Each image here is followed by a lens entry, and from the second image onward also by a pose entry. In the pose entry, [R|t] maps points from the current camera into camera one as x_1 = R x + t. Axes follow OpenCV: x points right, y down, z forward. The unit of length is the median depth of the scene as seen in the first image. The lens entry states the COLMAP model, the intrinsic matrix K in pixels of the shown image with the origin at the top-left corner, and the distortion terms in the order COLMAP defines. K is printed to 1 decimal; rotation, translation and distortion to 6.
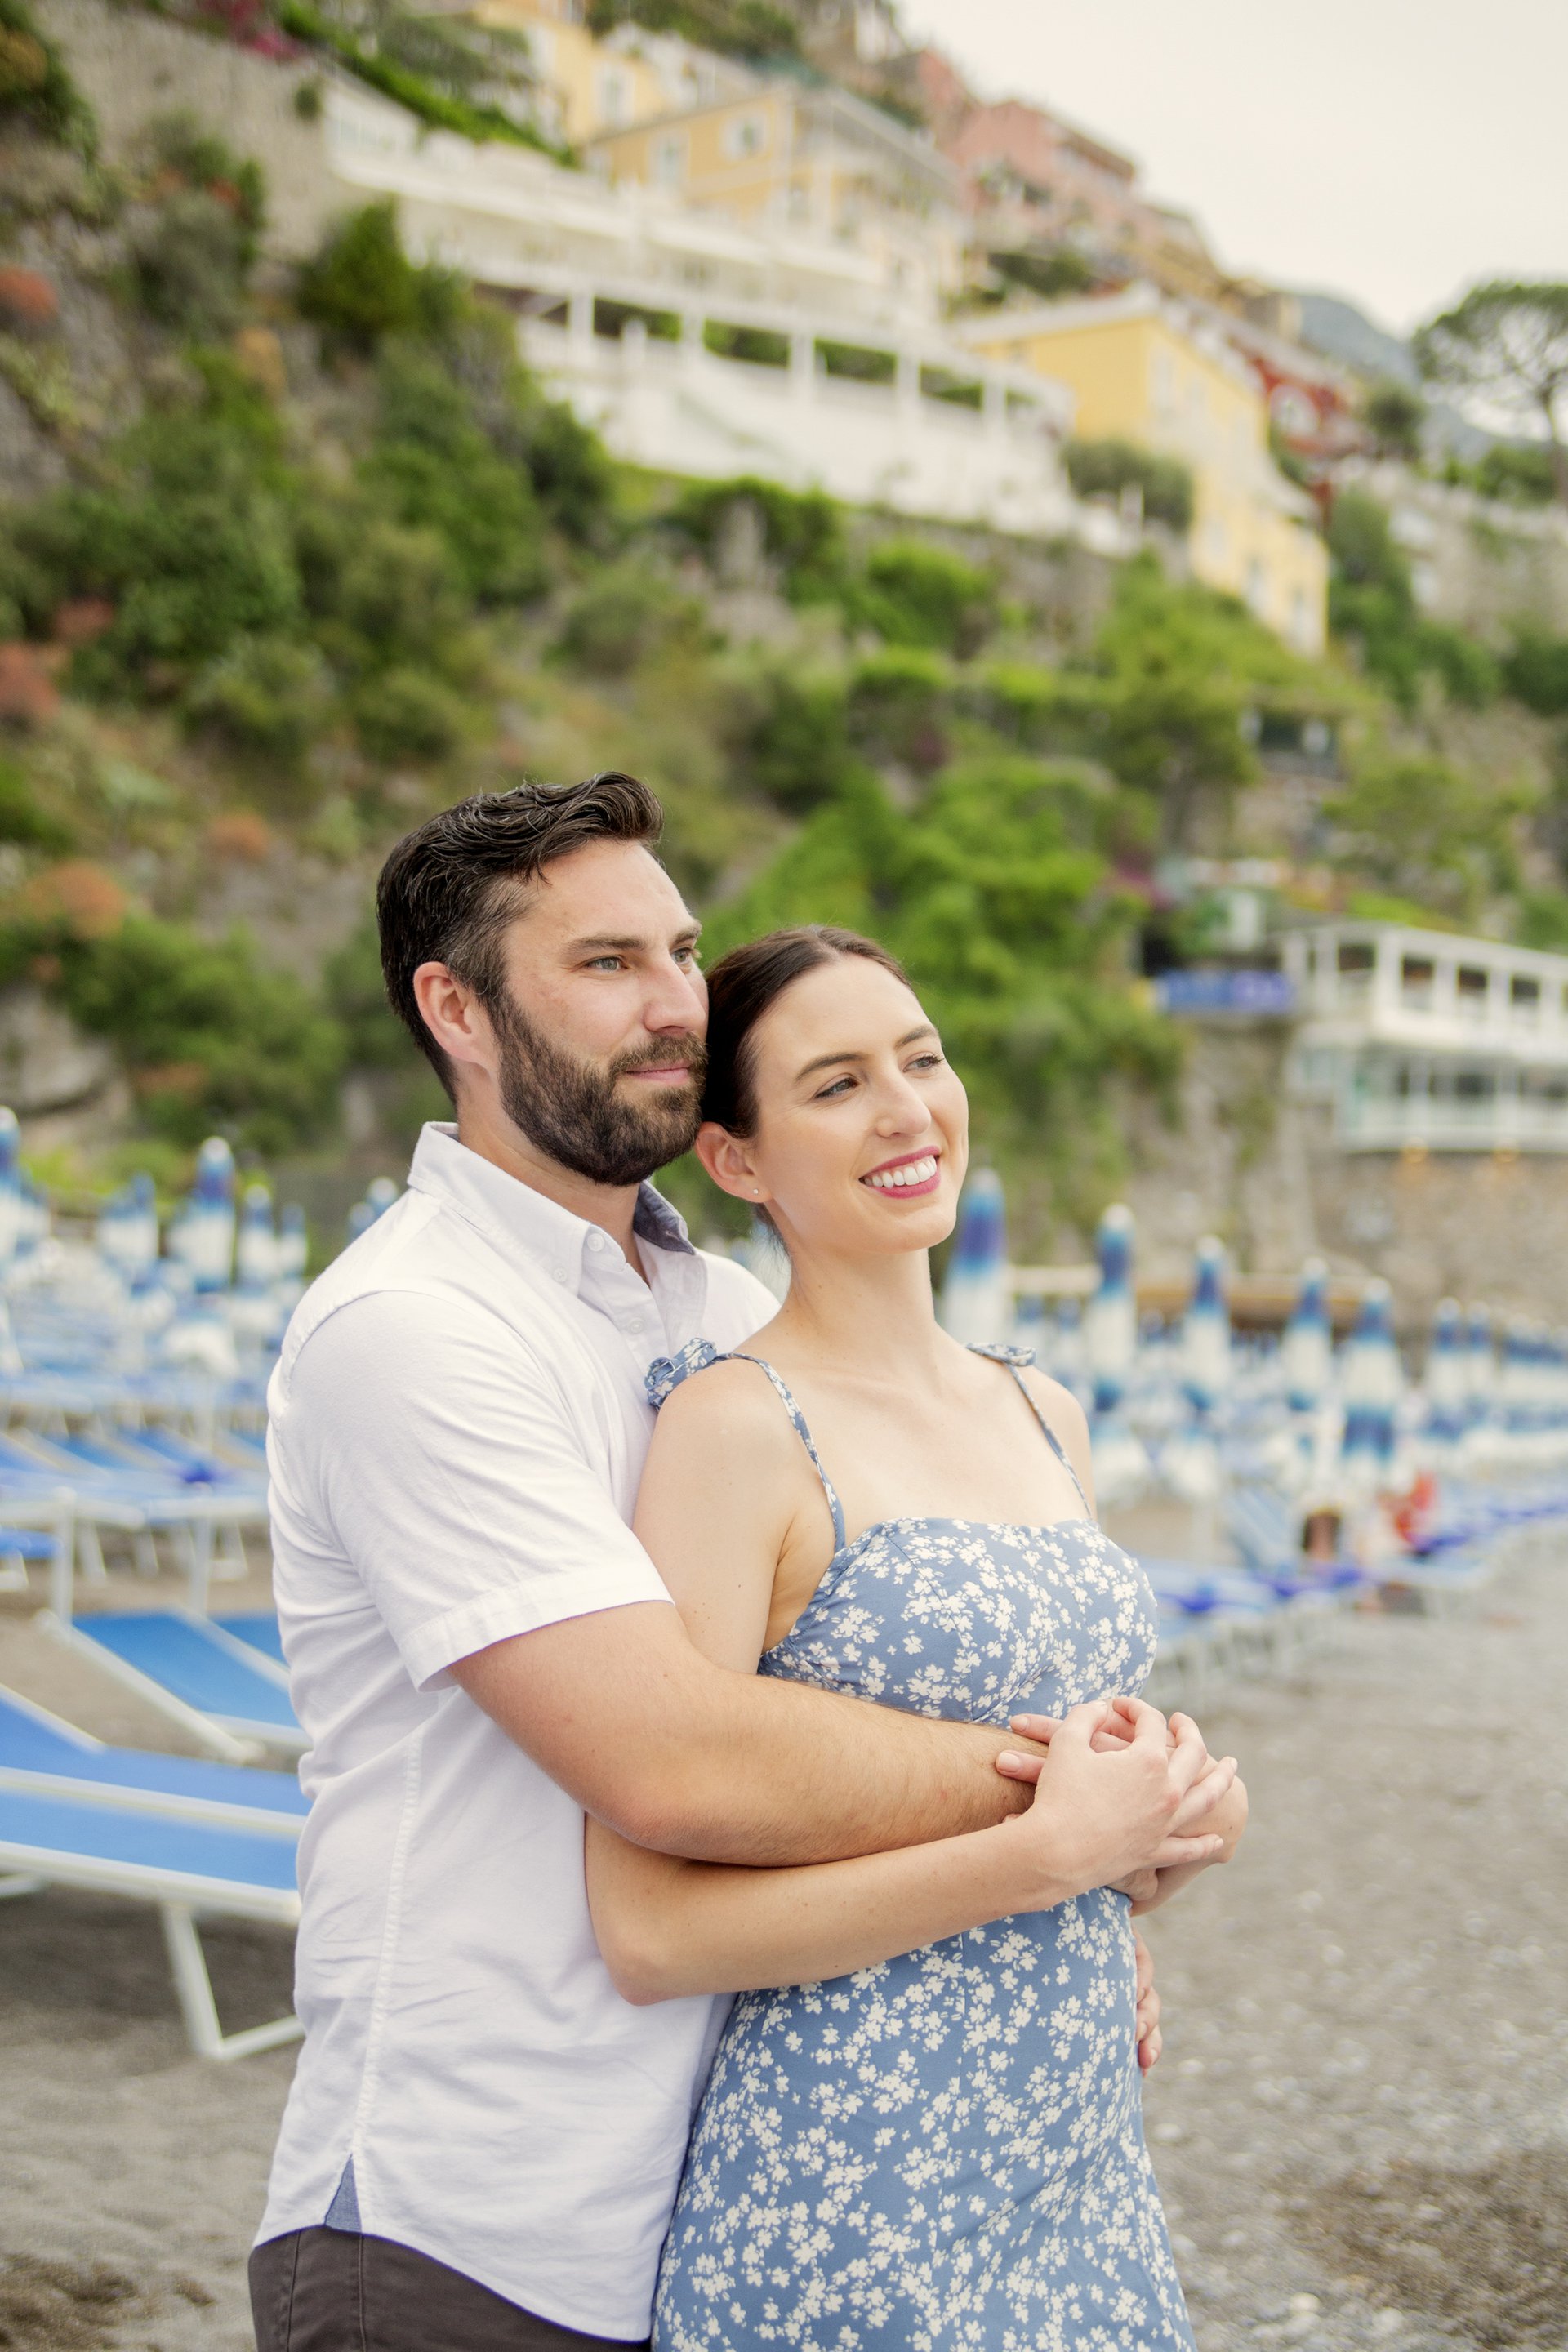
lens RADIAL K [[3170.6, 0, 814.4], [0, 3170.6, 1169.6], [0, 0, 1]] dist [0.040299, 0.279508]
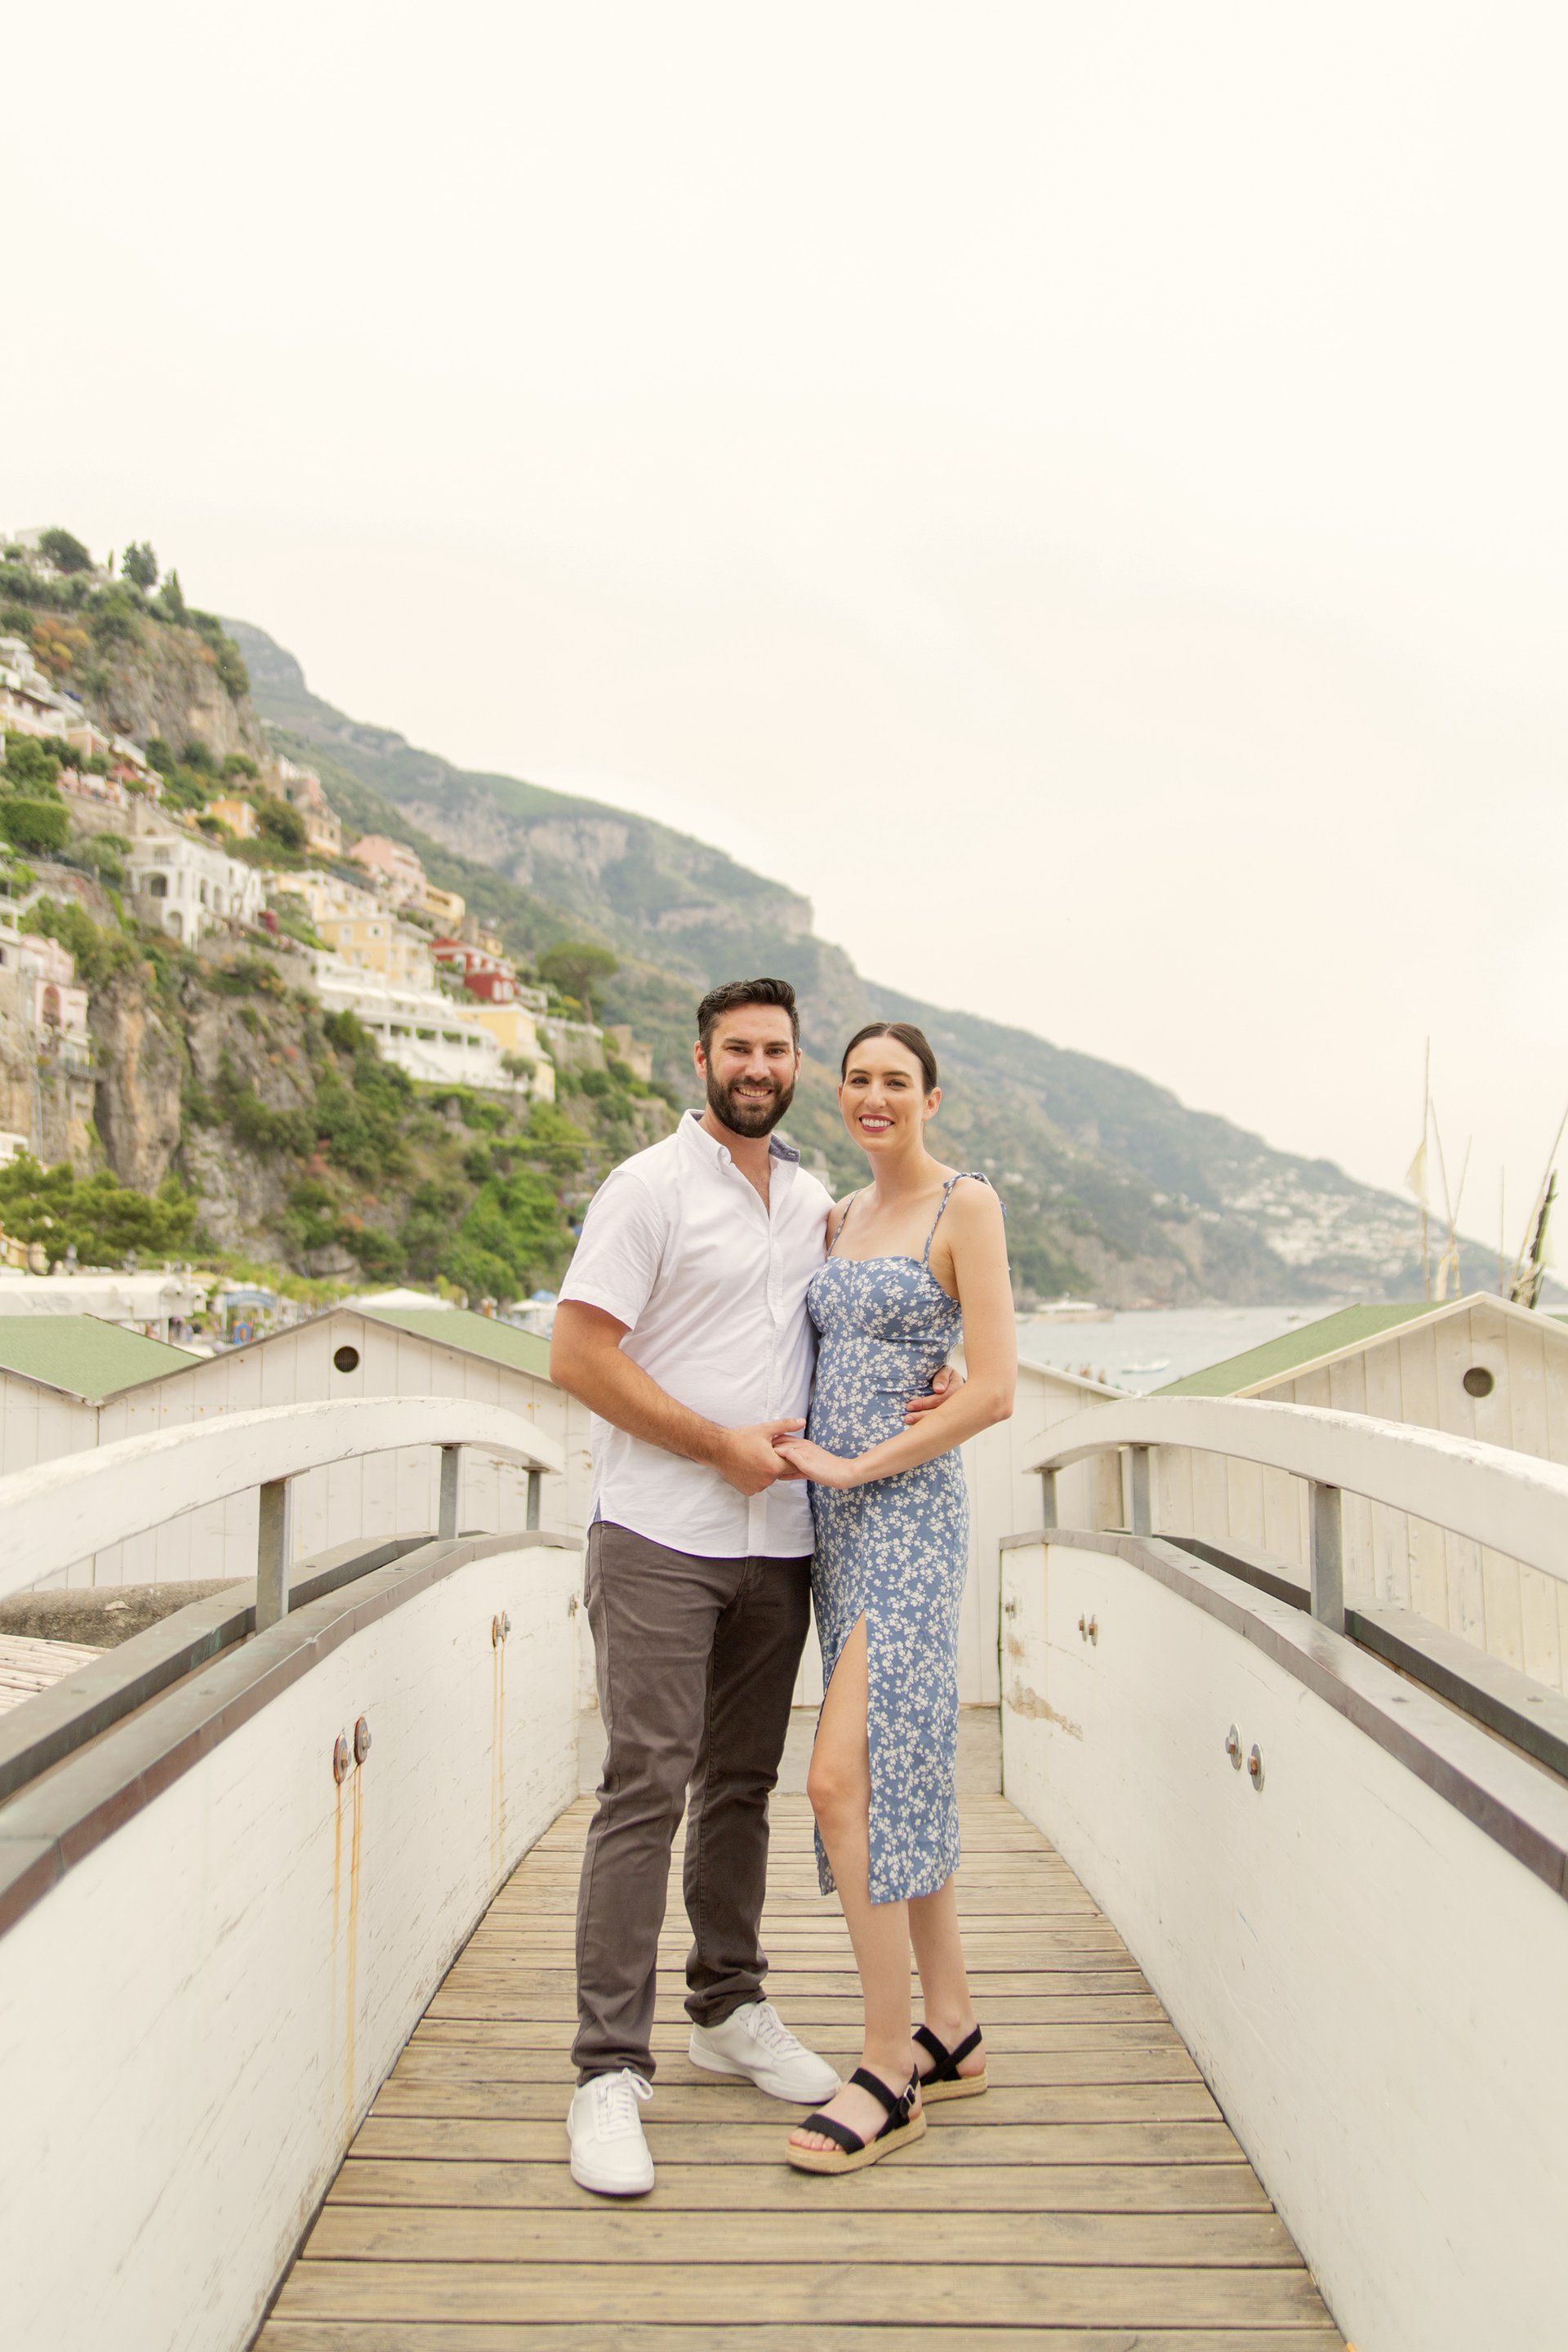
lens RADIAL K [[1966.5, 0, 757.7], [0, 1966.5, 1094.5], [0, 0, 1]] dist [-0.007230, 0.003360]
pose [[0.909314, 0.013017, 0.415907, -0.725821], [-0.002512, 0.999664, -0.025796, -0.165602], [-0.416103, 0.022412, 0.909041, -1.397500]]
